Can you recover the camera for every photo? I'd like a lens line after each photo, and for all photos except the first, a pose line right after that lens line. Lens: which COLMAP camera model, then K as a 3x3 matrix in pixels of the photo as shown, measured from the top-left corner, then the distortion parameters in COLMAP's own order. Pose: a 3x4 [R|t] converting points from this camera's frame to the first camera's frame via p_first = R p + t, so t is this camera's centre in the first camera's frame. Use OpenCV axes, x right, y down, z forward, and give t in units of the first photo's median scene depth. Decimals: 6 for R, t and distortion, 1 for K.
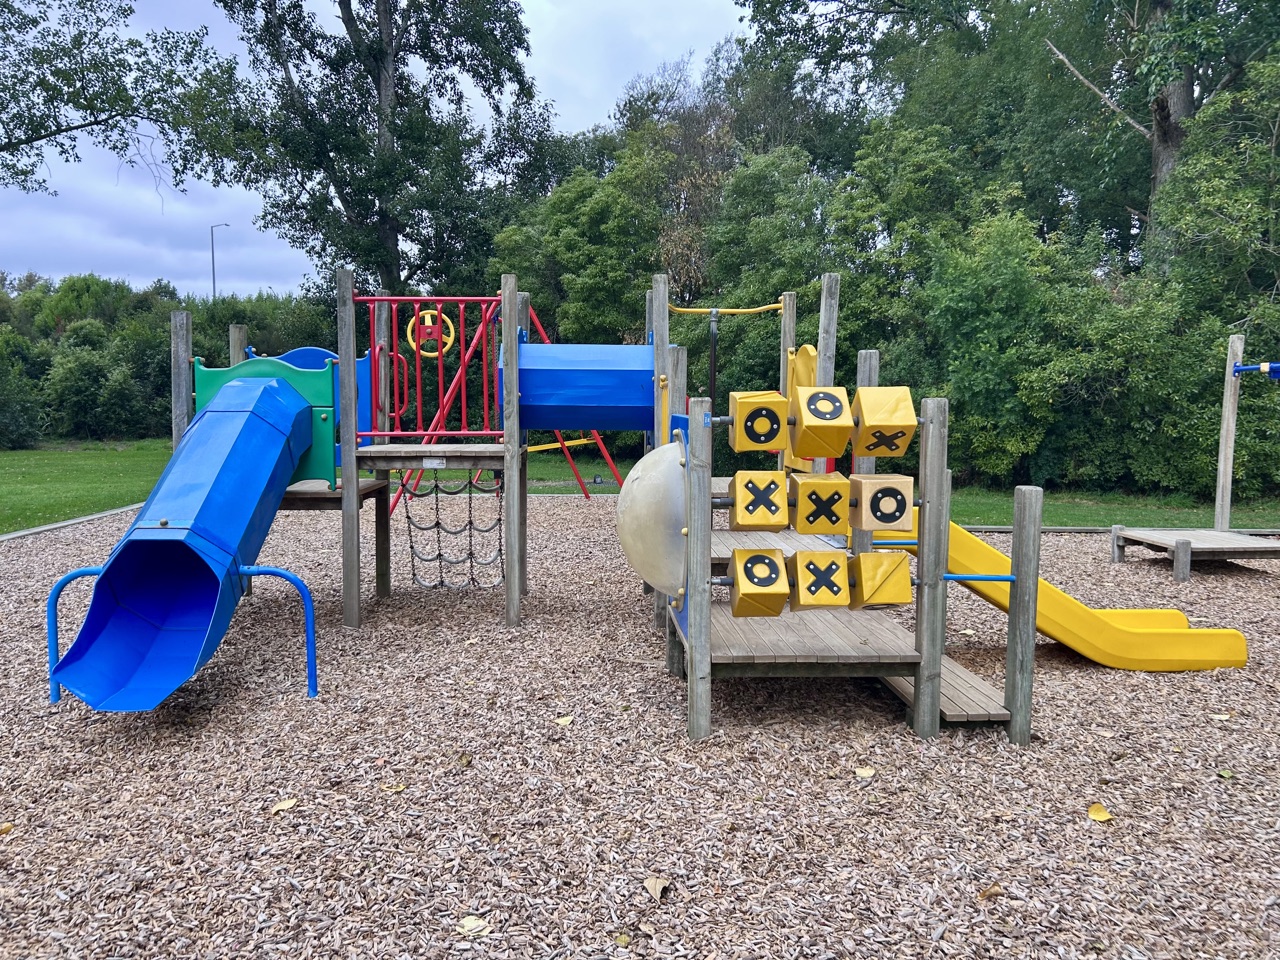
lens RADIAL K [[967.9, 0, 640.0], [0, 967.9, 480.0], [0, 0, 1]] dist [0.074343, -0.089640]
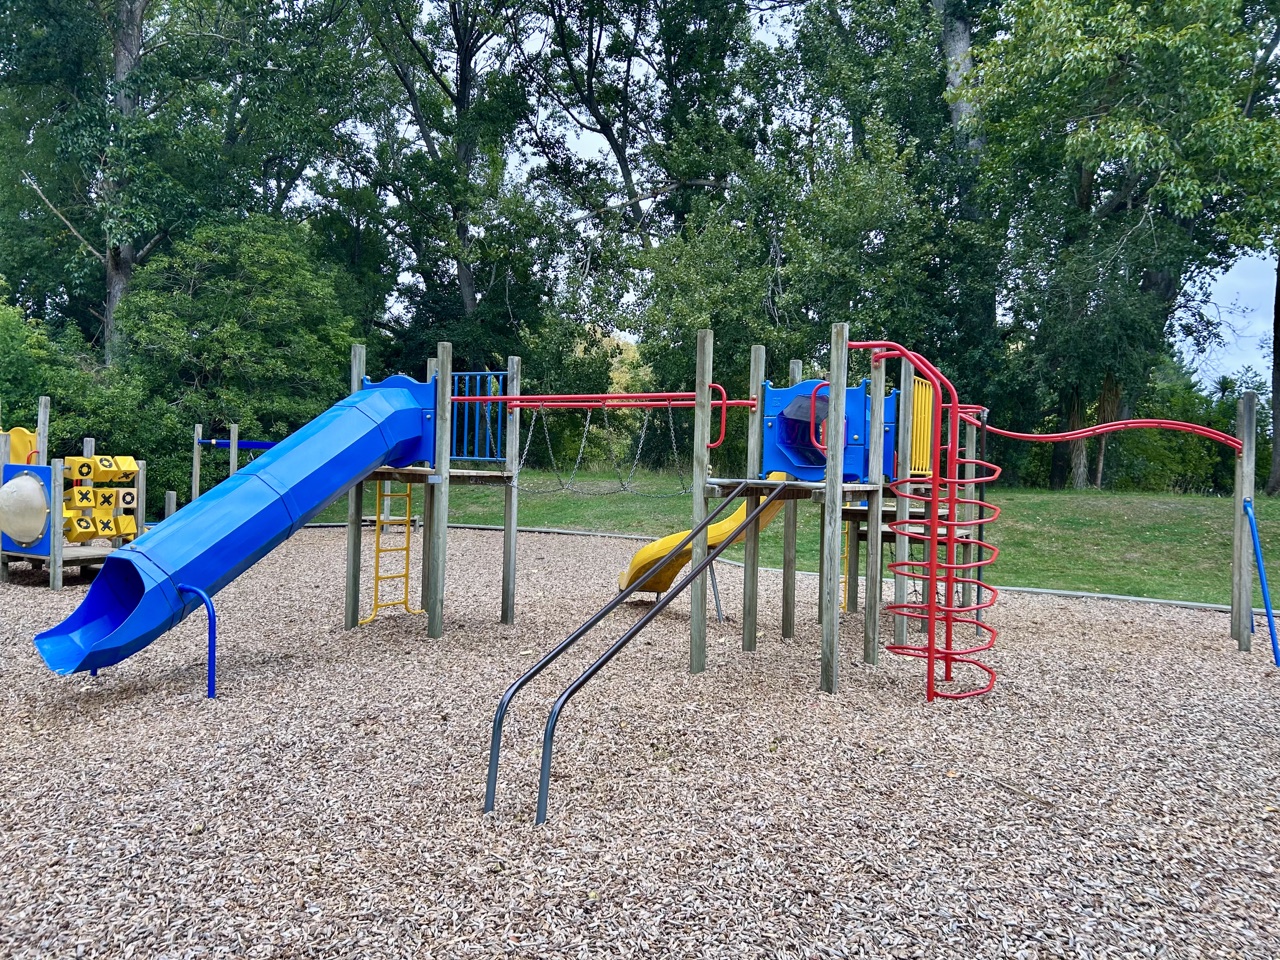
lens RADIAL K [[943.0, 0, 640.0], [0, 943.0, 480.0], [0, 0, 1]] dist [0.038503, -0.076976]
pose [[0.501601, -0.002800, 0.865095, -0.343146], [0.037446, 0.999128, -0.018478, 0.019638], [-0.864289, 0.041663, 0.501268, -0.414603]]
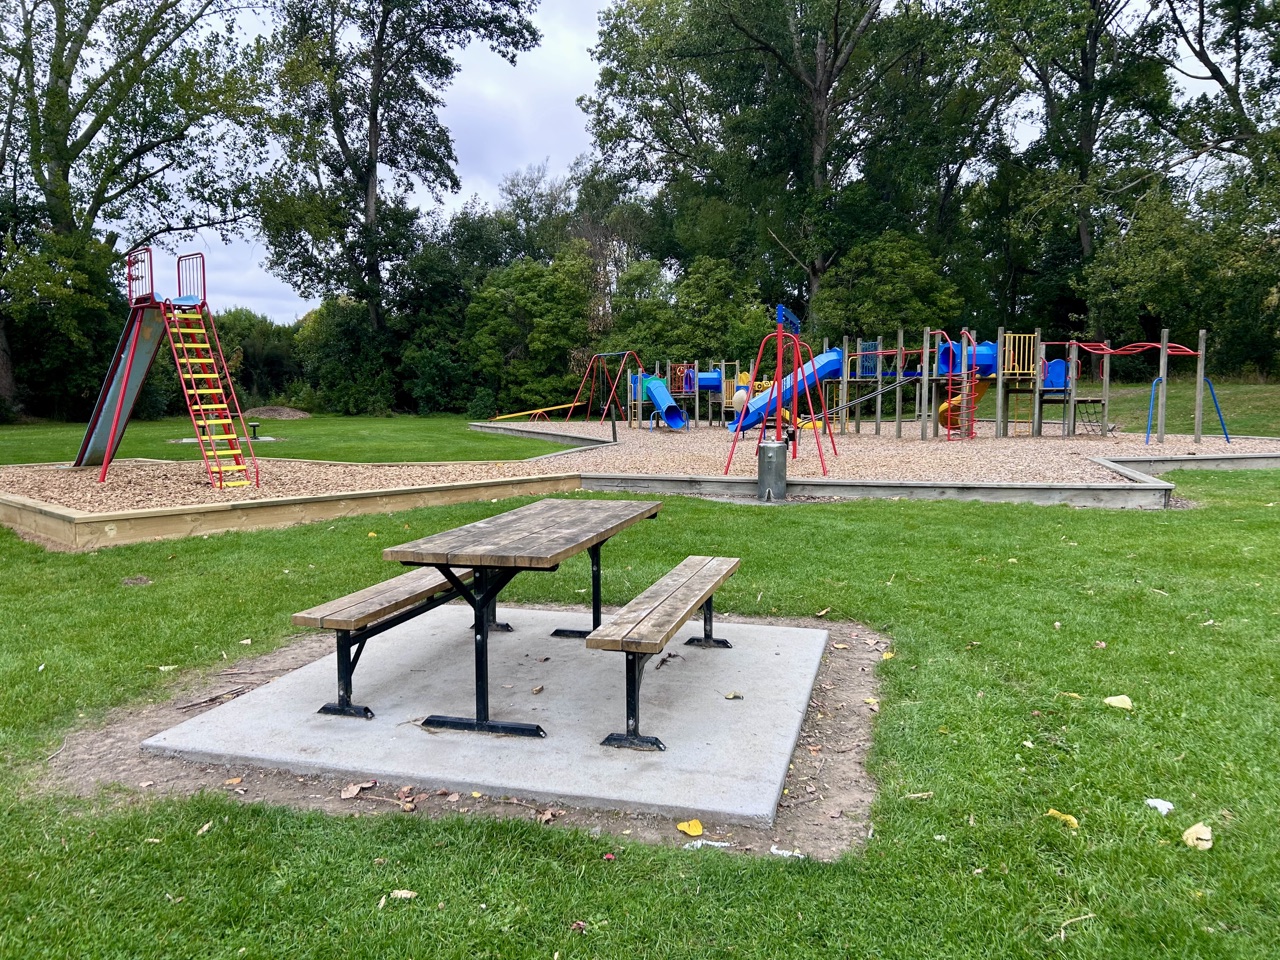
lens RADIAL K [[967.9, 0, 640.0], [0, 967.9, 480.0], [0, 0, 1]] dist [0.074343, -0.089640]
pose [[0.959086, -0.037800, 0.280581, -0.714198], [0.033224, 0.999226, 0.021047, 0.119996], [-0.281160, -0.010864, 0.959599, -1.484940]]
